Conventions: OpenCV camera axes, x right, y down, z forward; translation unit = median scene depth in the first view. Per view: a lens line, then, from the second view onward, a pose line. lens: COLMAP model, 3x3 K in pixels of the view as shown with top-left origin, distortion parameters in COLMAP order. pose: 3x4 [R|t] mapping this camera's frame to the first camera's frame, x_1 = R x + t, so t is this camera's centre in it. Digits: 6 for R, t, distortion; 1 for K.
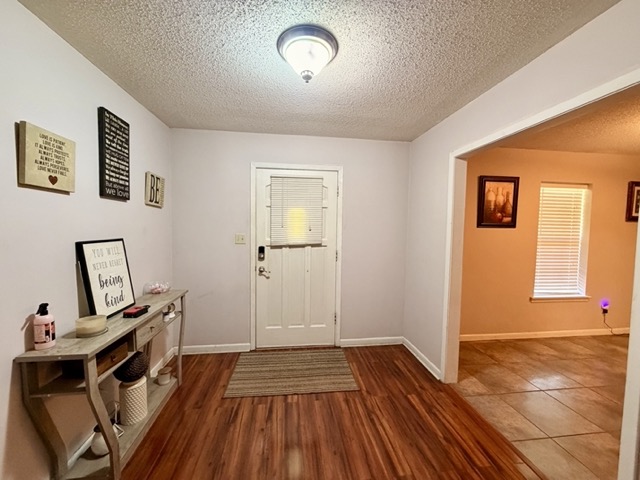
lens RADIAL K [[255.5, 0, 320.1], [0, 255.5, 239.9], [0, 0, 1]] dist [-0.000063, -0.000477]
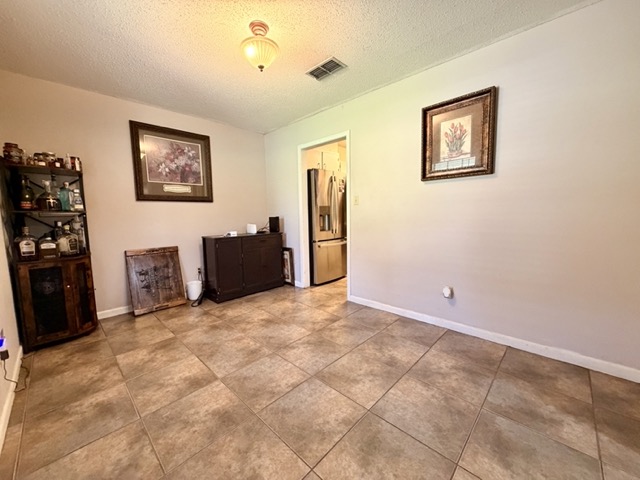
lens RADIAL K [[255.5, 0, 317.4], [0, 255.5, 238.4], [0, 0, 1]] dist [-0.000063, -0.000477]
pose [[-0.617116, -0.078816, 0.782915, 0.495974], [0.059569, 0.987436, 0.146360, 0.054490], [-0.784614, 0.136959, -0.604668, 0.874320]]
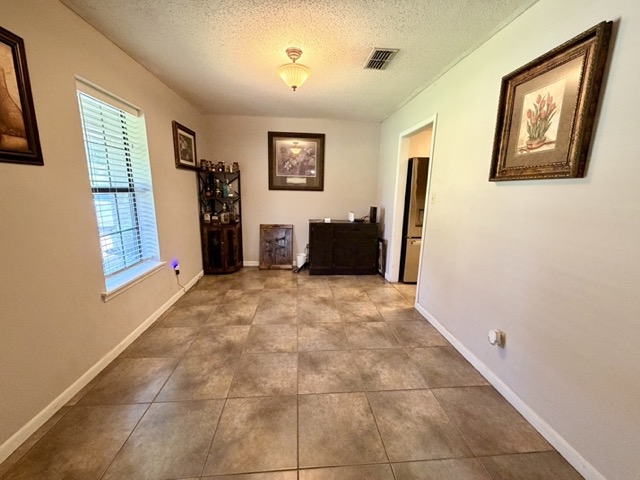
lens RADIAL K [[255.5, 0, 317.8], [0, 255.5, 239.3], [0, 0, 1]] dist [-0.000063, -0.000477]
pose [[0.054483, -0.204251, 0.977401, 0.325819], [0.042772, 0.978434, 0.202083, 0.010362], [-0.997598, 0.030795, 0.062044, 0.492891]]
